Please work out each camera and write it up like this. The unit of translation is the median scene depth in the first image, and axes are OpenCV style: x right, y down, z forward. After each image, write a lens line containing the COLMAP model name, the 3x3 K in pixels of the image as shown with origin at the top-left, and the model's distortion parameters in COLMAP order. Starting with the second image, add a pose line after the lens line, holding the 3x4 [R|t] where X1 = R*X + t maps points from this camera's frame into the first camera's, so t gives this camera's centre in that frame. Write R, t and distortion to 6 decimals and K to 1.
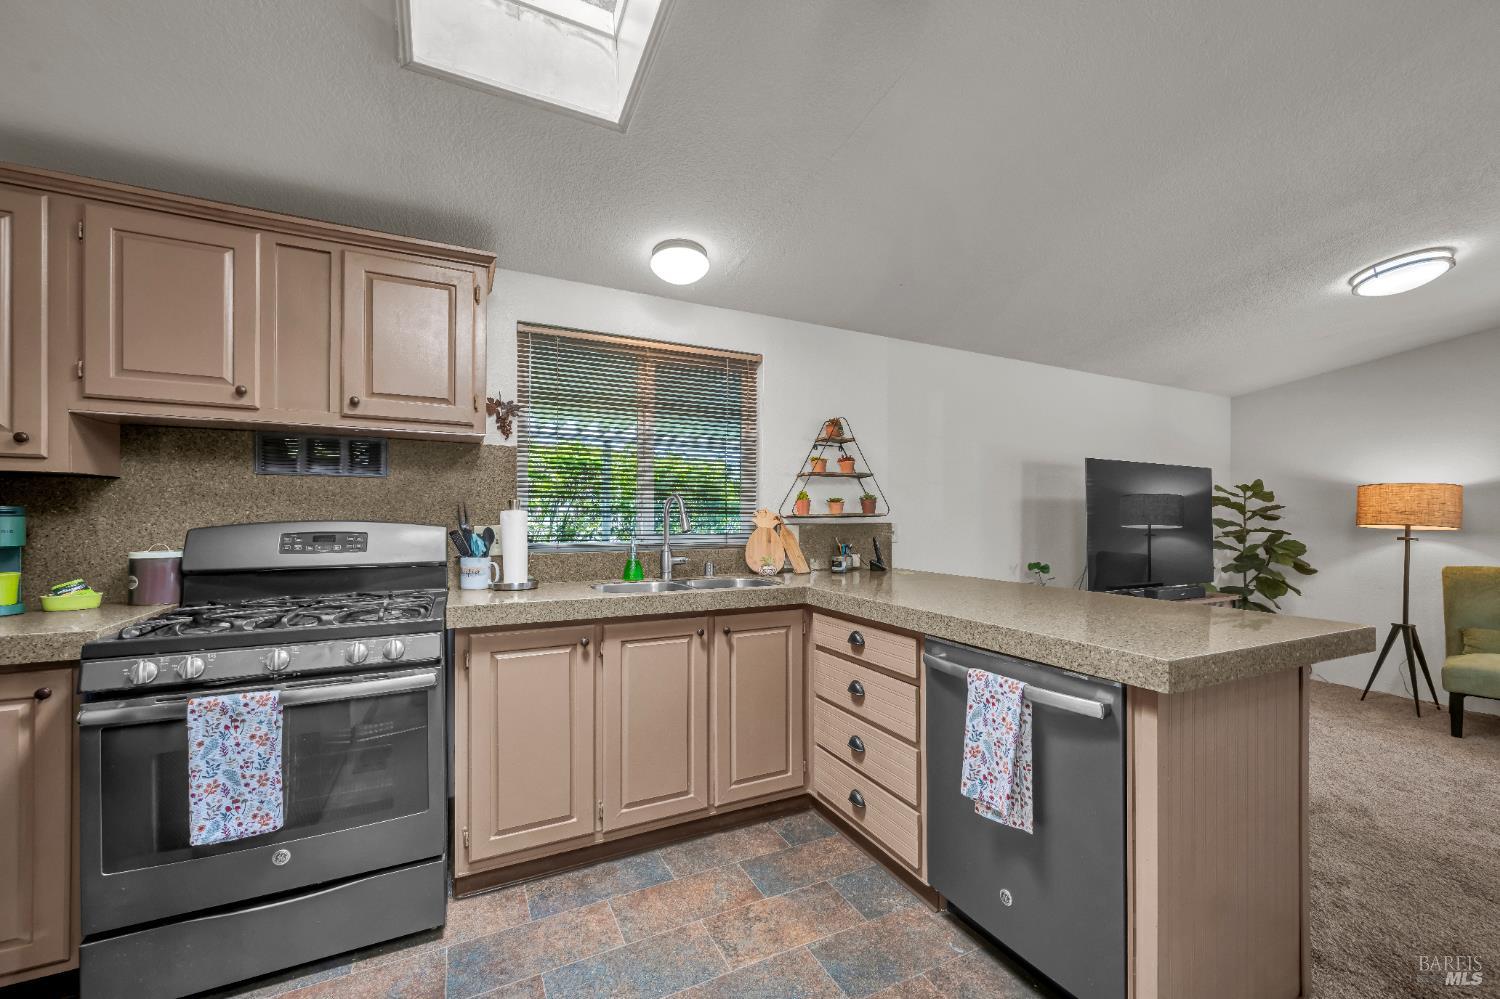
lens RADIAL K [[598.1, 0, 753.0], [0, 598.1, 507.8], [0, 0, 1]] dist [0.001125, -0.000741]
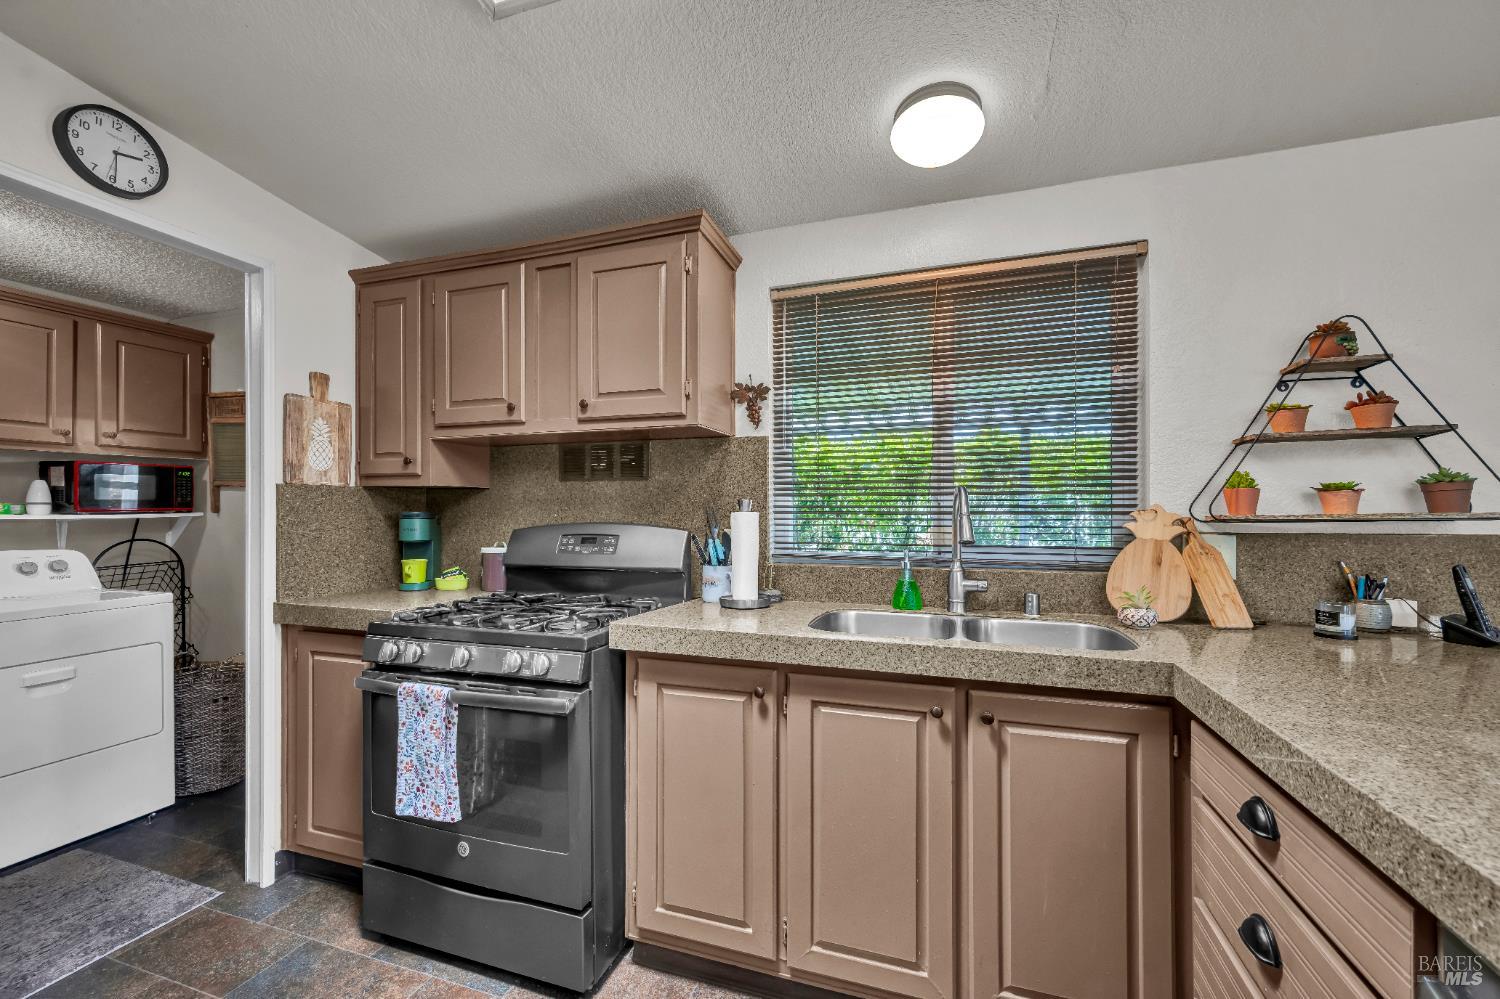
lens RADIAL K [[598.1, 0, 755.4], [0, 598.1, 506.6], [0, 0, 1]] dist [0.001125, -0.000741]
pose [[0.701792, -0.012480, -0.712272, 0.208819], [0.010575, 0.999919, -0.007101, 0.002724], [0.712303, -0.002549, 0.701867, 0.426548]]
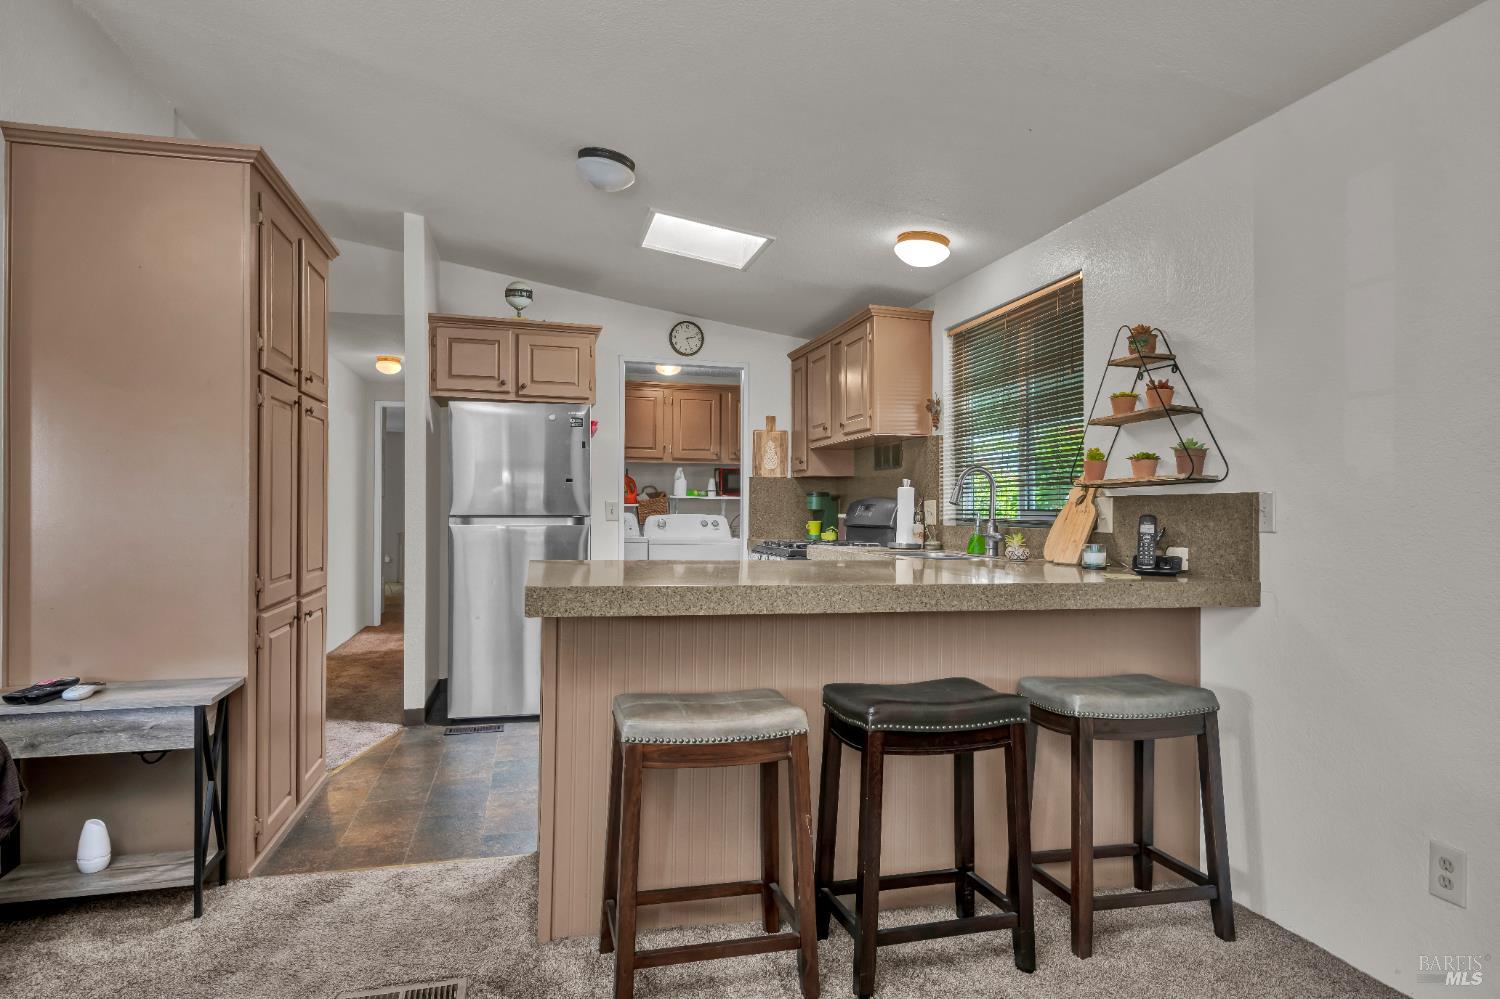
lens RADIAL K [[871.9, 0, 746.2], [0, 871.9, 502.2], [0, 0, 1]] dist [0.005603, 0.003129]
pose [[-0.227911, -0.018555, -0.973505, 1.502136], [-0.007337, 0.999823, -0.017339, 0.069875], [0.973654, 0.003191, -0.228007, 1.101128]]
